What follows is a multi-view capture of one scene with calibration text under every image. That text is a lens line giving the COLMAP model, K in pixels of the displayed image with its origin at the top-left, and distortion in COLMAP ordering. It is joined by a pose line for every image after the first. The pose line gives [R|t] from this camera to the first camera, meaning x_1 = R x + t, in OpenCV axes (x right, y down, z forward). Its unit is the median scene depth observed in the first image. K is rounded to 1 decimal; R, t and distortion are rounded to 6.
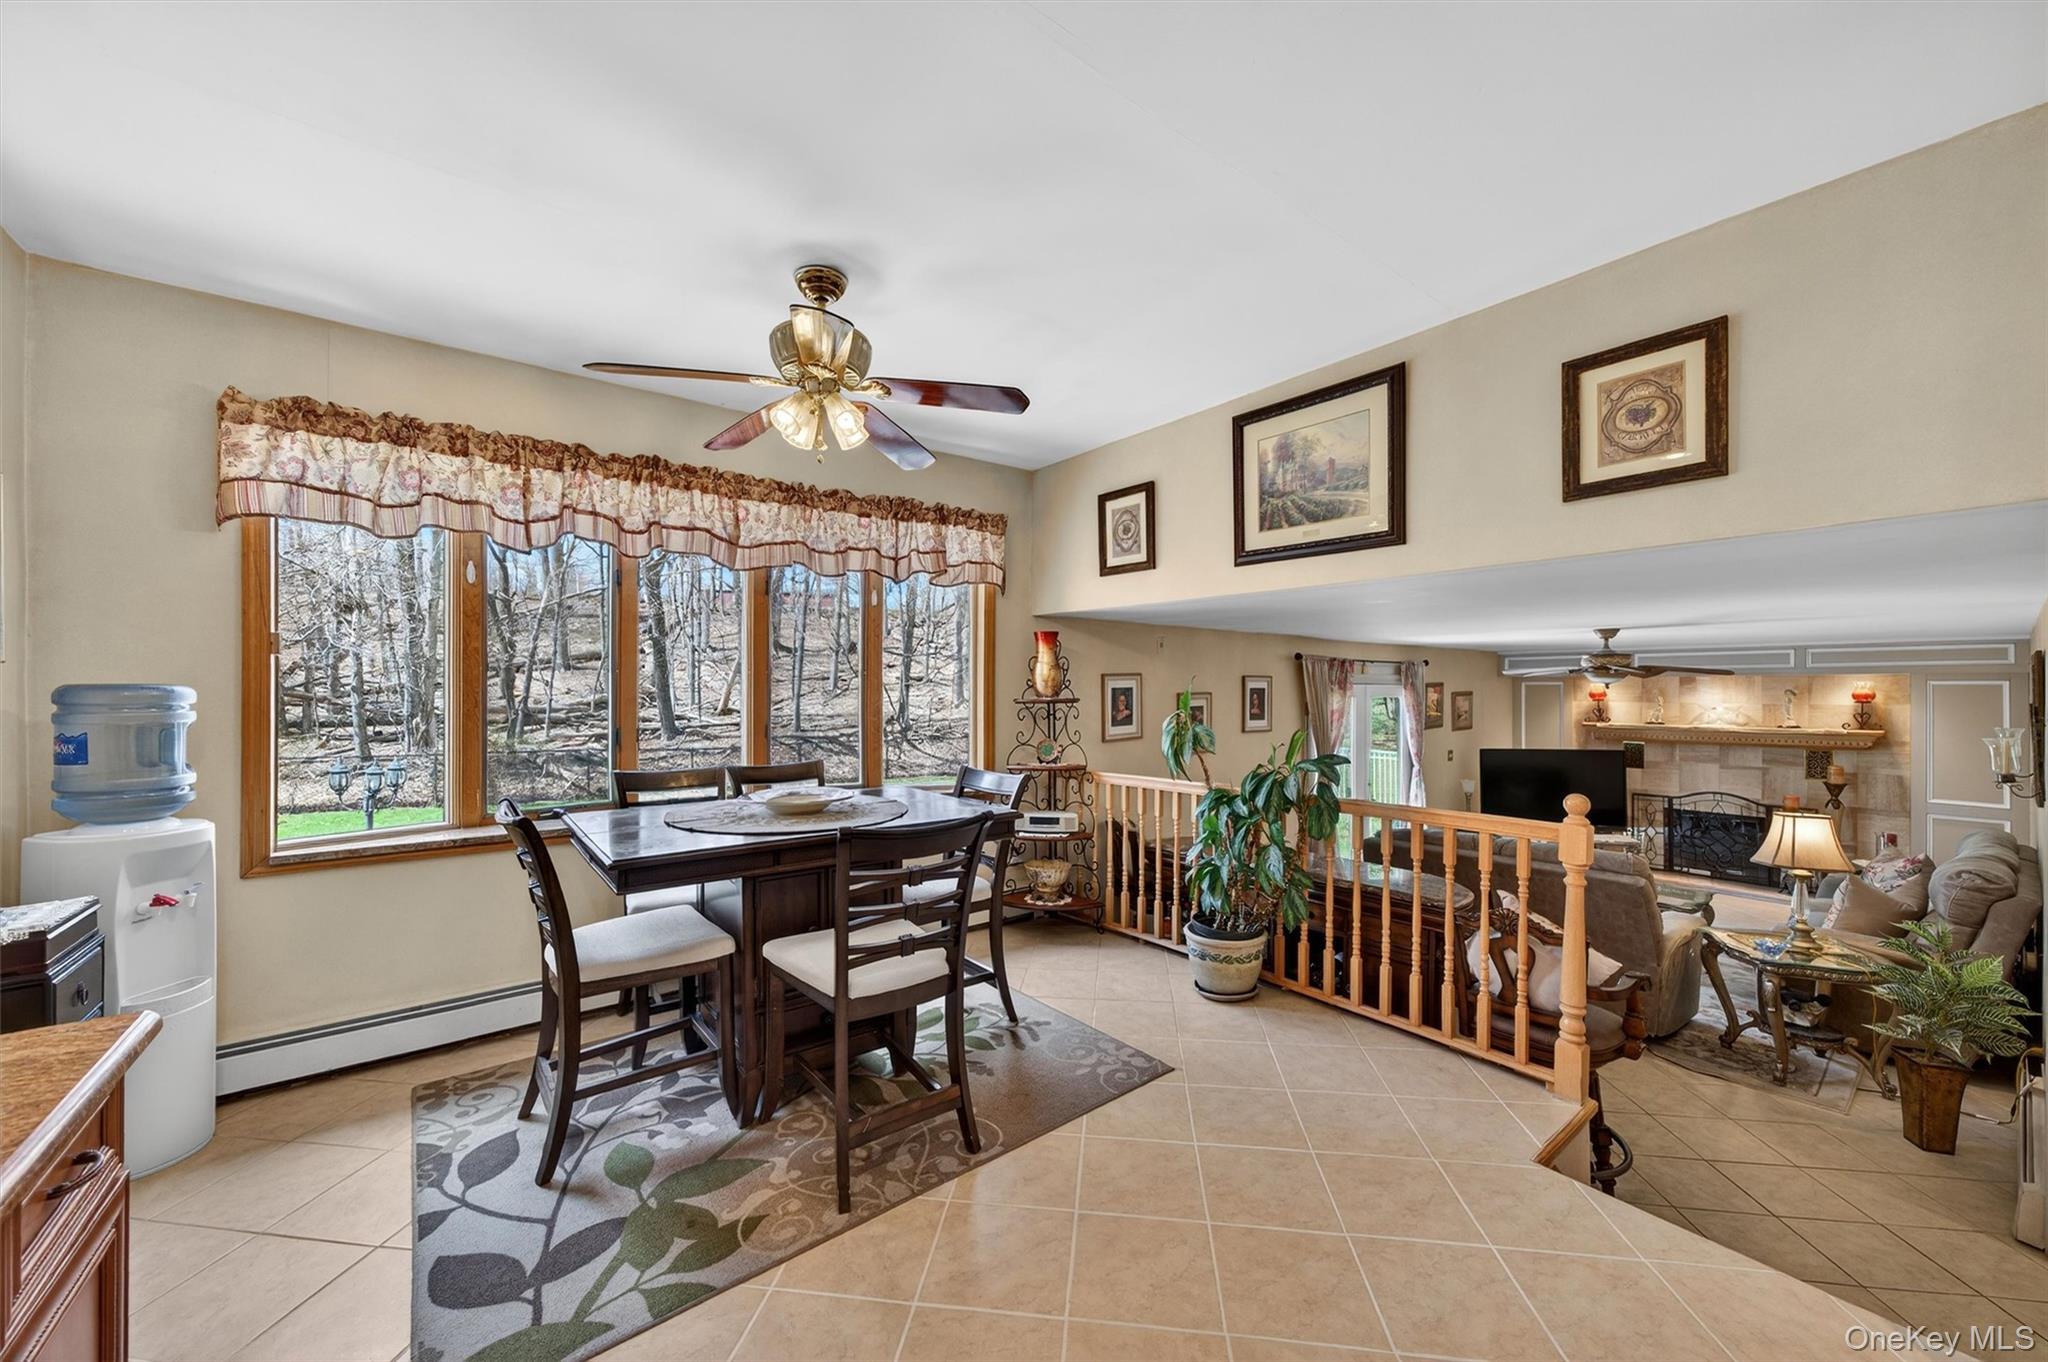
lens RADIAL K [[738.9, 0, 1026.6], [0, 738.9, 689.1], [0, 0, 1]] dist [-0.018752, 0.003992]
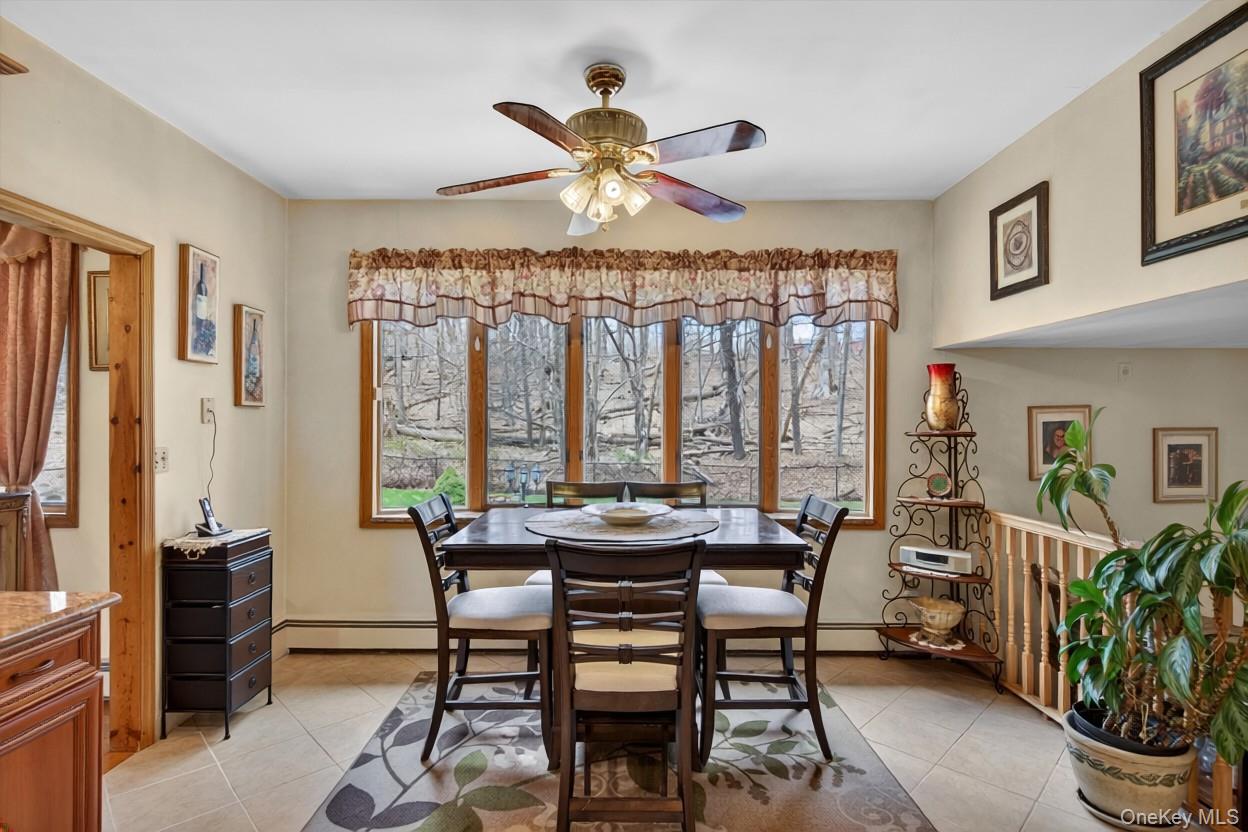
lens RADIAL K [[605.6, 0, 624.0], [0, 605.6, 416.0], [0, 0, 1]] dist [-0.044651, 0.032283]
pose [[0.797217, -0.001053, -0.603692, 0.235830], [-0.004413, 0.999962, -0.007571, -0.001187], [0.603677, 0.008700, 0.797181, 0.176757]]
